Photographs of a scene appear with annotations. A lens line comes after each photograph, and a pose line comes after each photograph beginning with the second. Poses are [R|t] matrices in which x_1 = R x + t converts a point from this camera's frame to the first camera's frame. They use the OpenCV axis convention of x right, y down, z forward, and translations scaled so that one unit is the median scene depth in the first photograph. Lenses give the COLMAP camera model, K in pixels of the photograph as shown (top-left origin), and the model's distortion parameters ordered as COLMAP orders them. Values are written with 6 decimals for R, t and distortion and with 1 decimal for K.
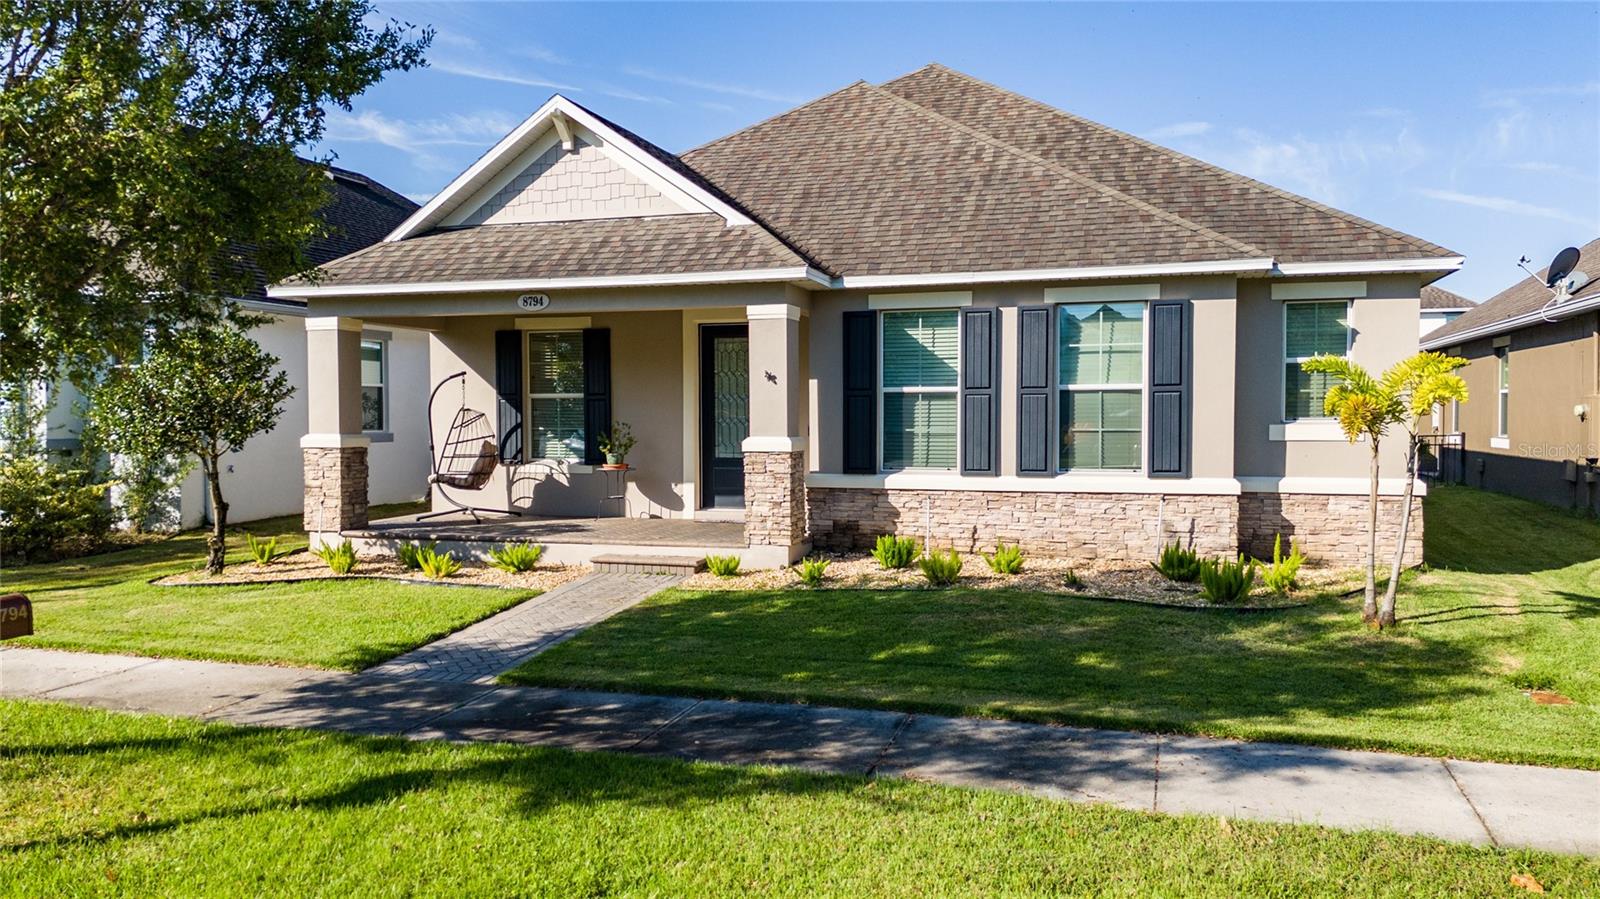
lens RADIAL K [[1109.0, 0, 775.4], [0, 1109.0, 452.8], [0, 0, 1]] dist [0.094847, -0.106453]
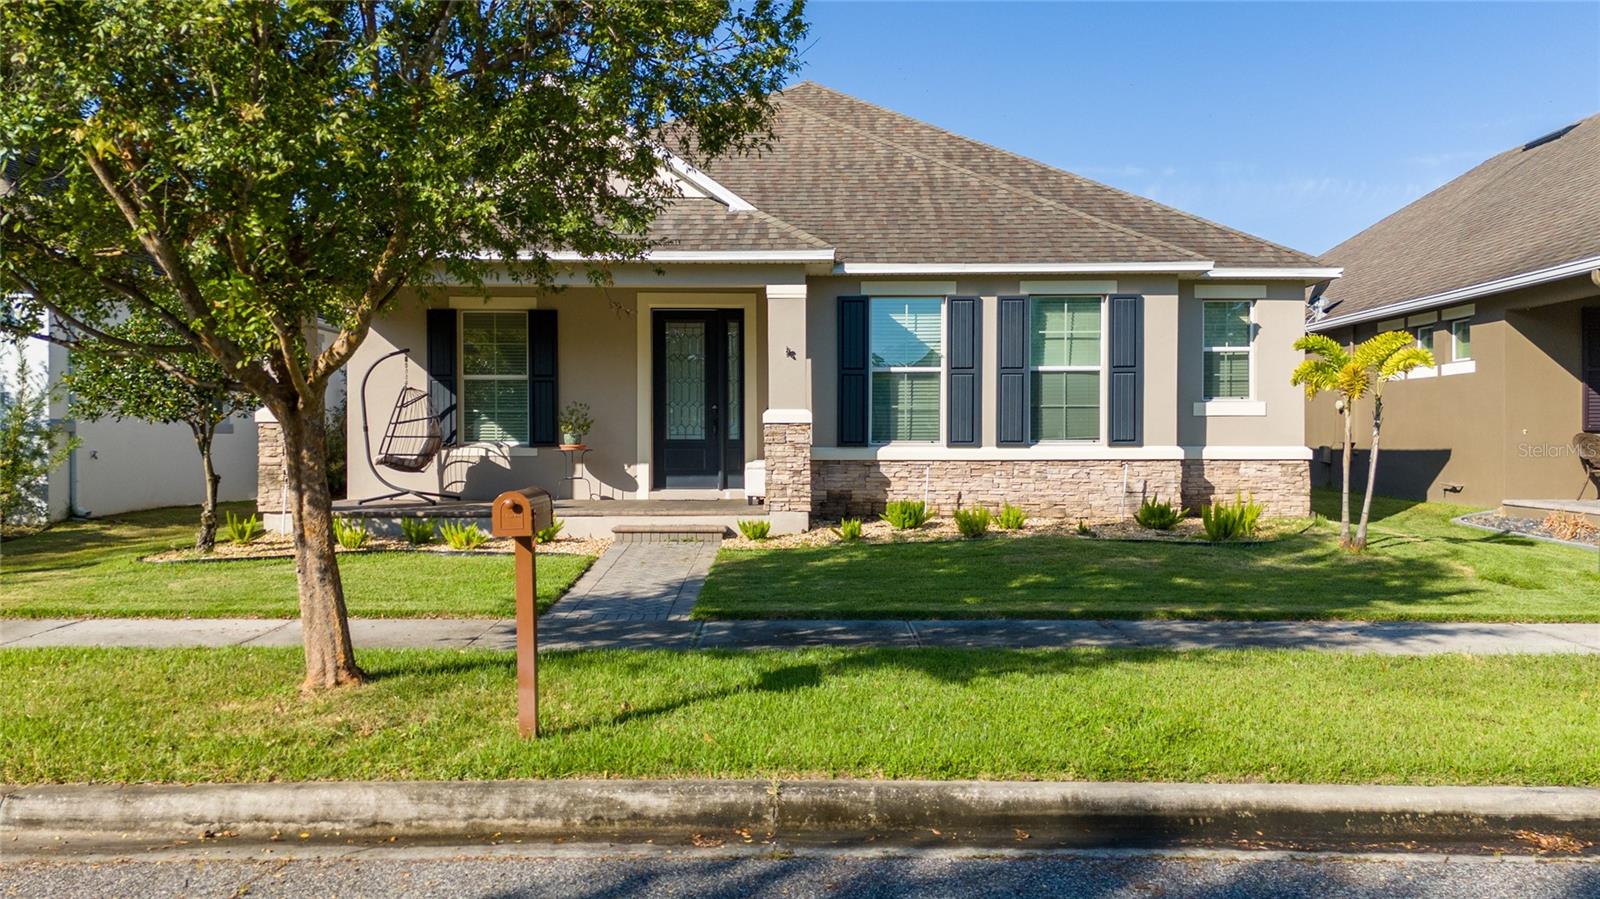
lens RADIAL K [[1109.0, 0, 775.4], [0, 1109.0, 452.8], [0, 0, 1]] dist [0.094847, -0.106453]
pose [[0.957773, -0.000046, 0.287525, -0.318877], [0.006242, 0.999768, -0.020635, 0.048574], [-0.287457, 0.021558, 0.957551, -0.011905]]
